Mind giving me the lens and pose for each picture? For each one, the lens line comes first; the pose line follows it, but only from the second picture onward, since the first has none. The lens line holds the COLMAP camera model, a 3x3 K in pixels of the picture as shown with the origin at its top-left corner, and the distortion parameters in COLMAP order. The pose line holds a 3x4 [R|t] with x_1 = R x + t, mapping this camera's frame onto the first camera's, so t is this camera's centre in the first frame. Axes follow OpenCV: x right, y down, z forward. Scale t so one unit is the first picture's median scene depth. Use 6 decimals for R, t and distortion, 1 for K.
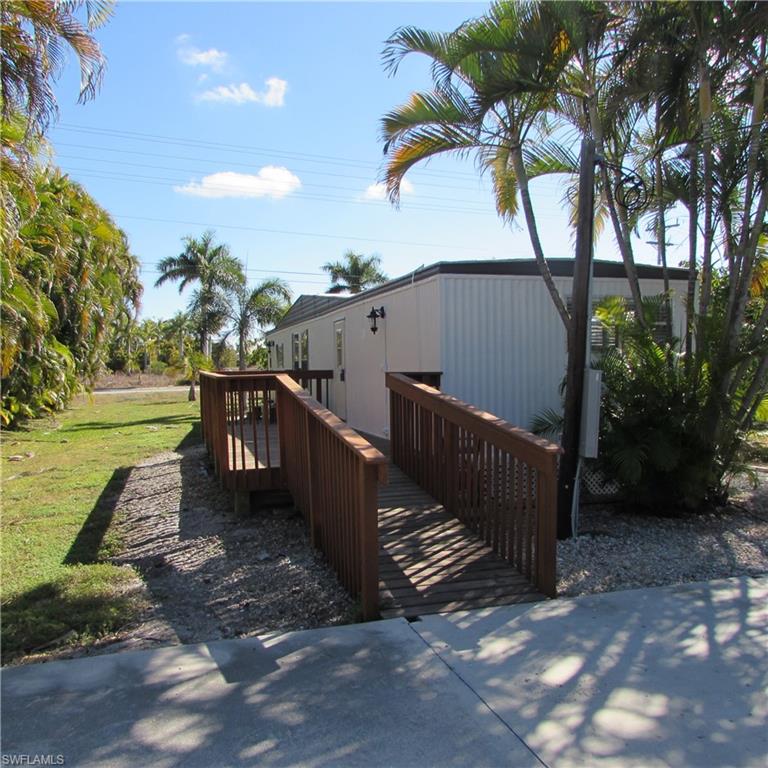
lens RADIAL K [[723.3, 0, 385.6], [0, 723.3, 378.0], [0, 0, 1]] dist [-0.052959, 0.034169]
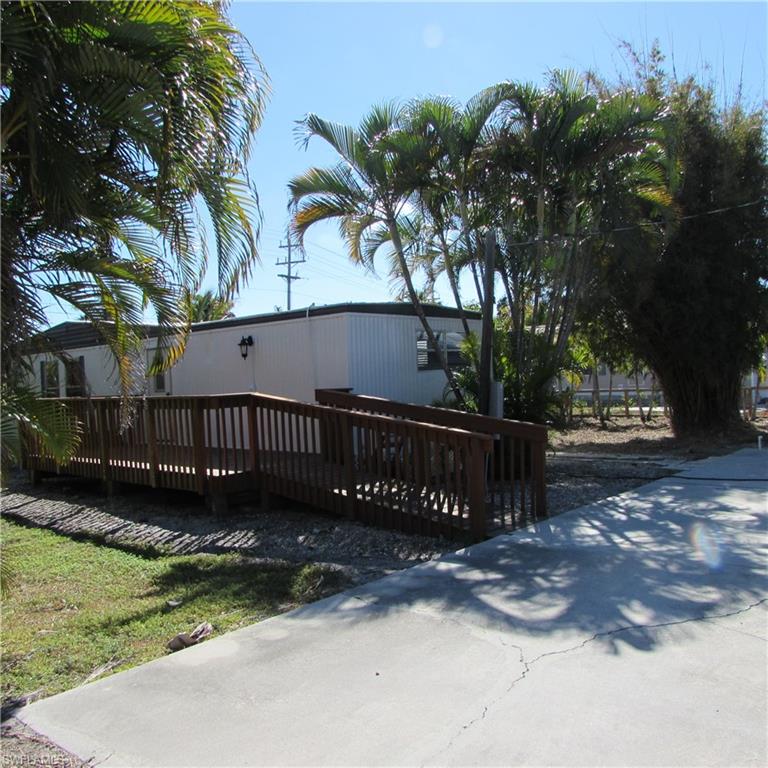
lens RADIAL K [[723.3, 0, 385.6], [0, 723.3, 378.0], [0, 0, 1]] dist [-0.052959, 0.034169]
pose [[0.846906, -0.017550, 0.531452, -0.529661], [0.035528, 0.999089, -0.023625, 0.005400], [-0.530554, 0.038890, 0.846759, -0.118747]]
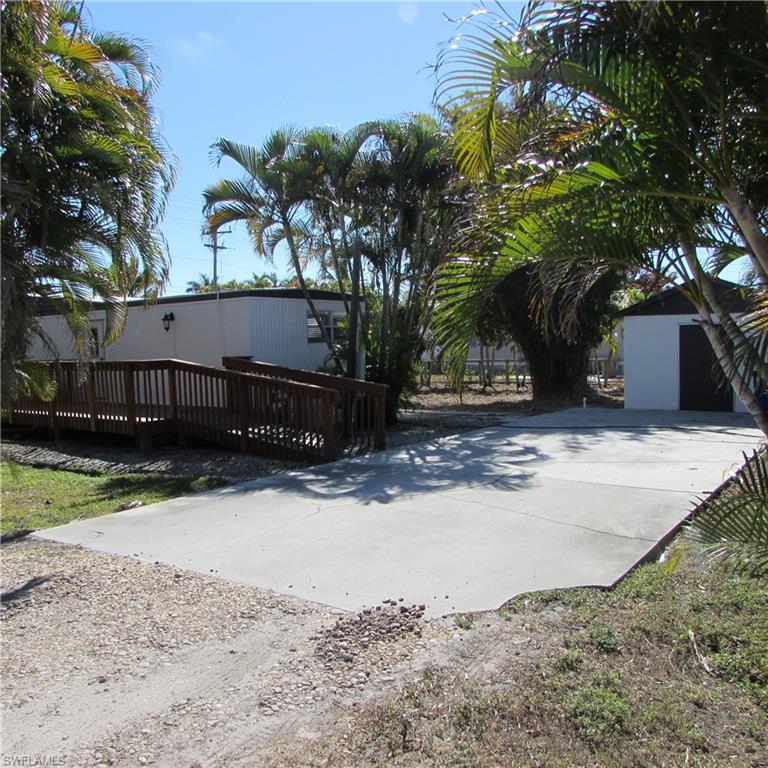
lens RADIAL K [[723.3, 0, 385.6], [0, 723.3, 378.0], [0, 0, 1]] dist [-0.052959, 0.034169]
pose [[0.793183, -0.032987, 0.608090, -0.650042], [0.023624, 0.999447, 0.023403, 0.009012], [-0.608525, -0.004197, 0.793523, -0.467069]]
